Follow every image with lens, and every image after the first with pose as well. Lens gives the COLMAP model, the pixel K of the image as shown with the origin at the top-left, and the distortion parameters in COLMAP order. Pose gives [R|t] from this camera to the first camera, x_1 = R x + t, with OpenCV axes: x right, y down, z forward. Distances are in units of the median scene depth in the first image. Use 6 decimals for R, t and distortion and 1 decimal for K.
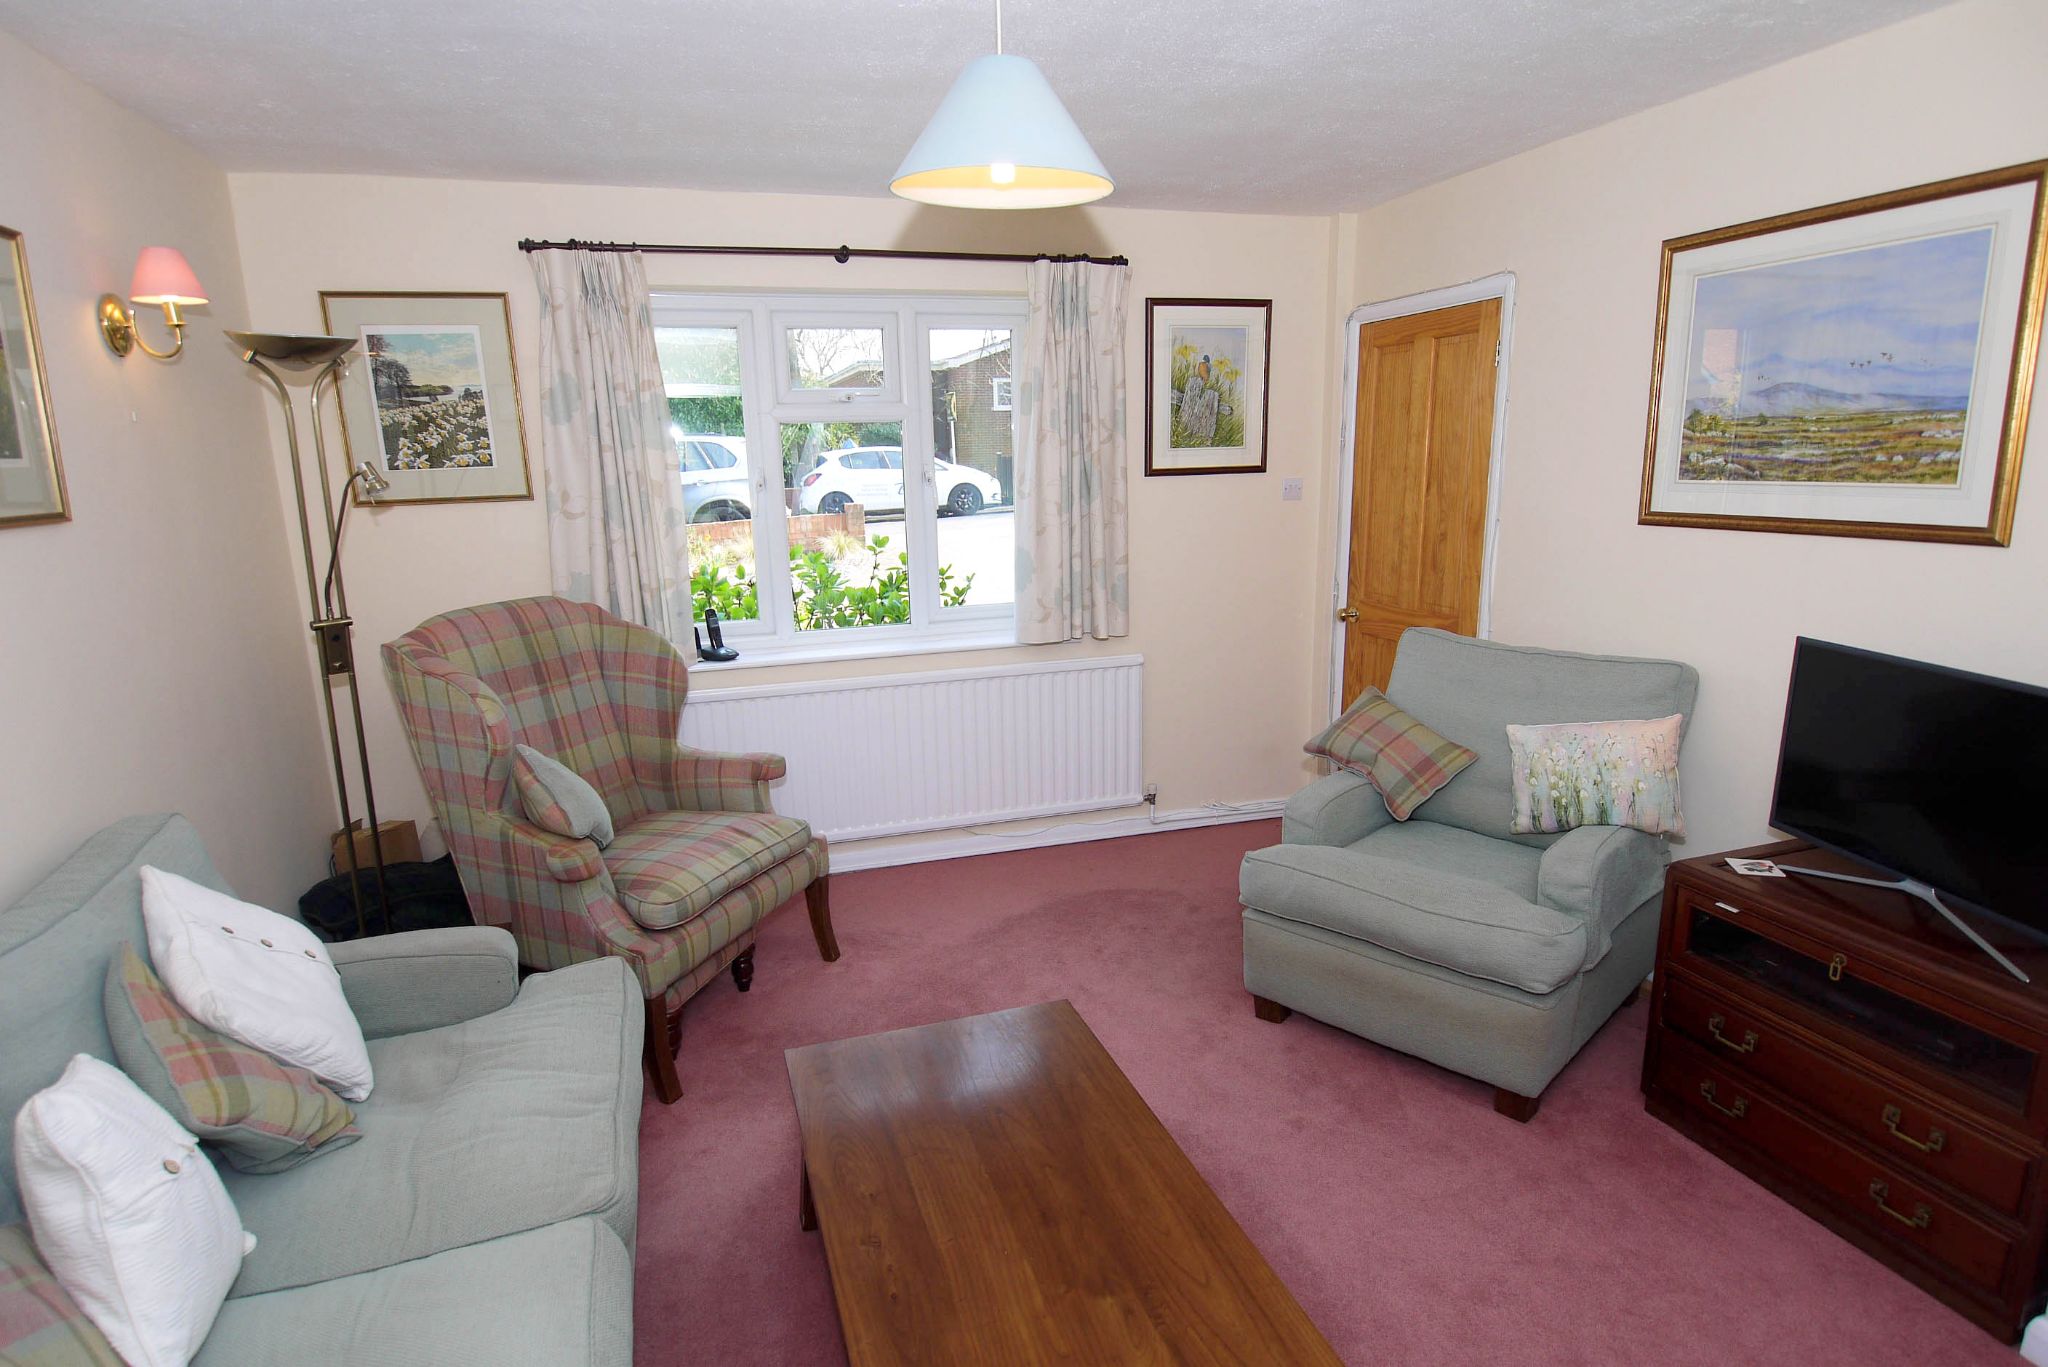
lens RADIAL K [[1081.2, 0, 1020.1], [0, 1081.2, 692.9], [0, 0, 1]] dist [-0.007415, -0.006554]
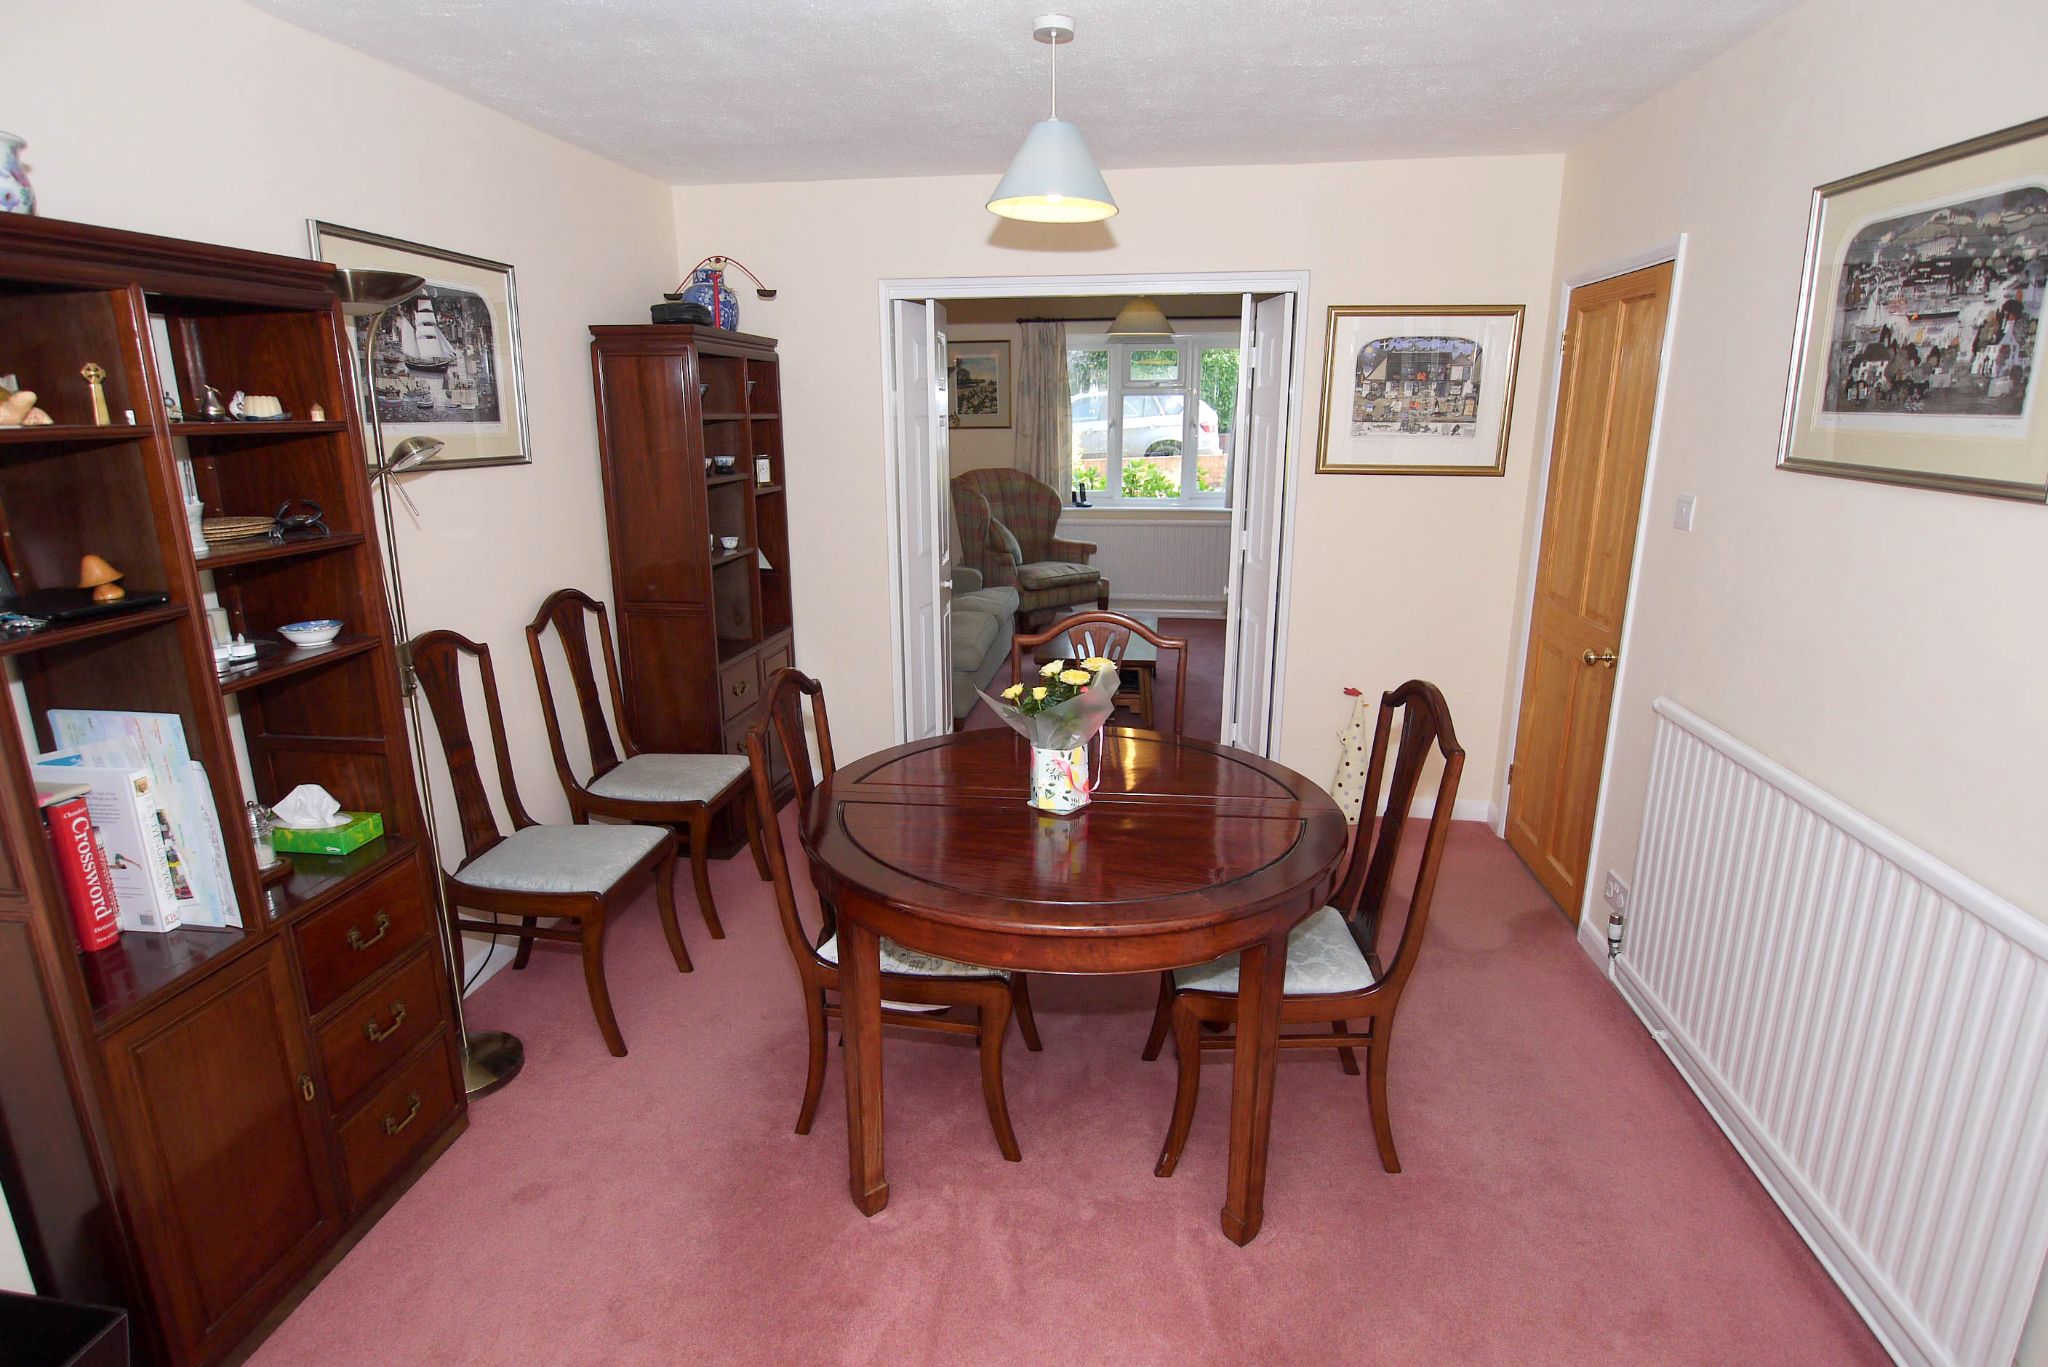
lens RADIAL K [[1081.2, 0, 1023.3], [0, 1081.2, 682.4], [0, 0, 1]] dist [-0.007415, -0.006554]
pose [[0.904708, 0.131395, -0.405263, 0.622790], [-0.112905, 0.991185, 0.069314, 0.210762], [0.410799, -0.016953, 0.911569, -1.188456]]
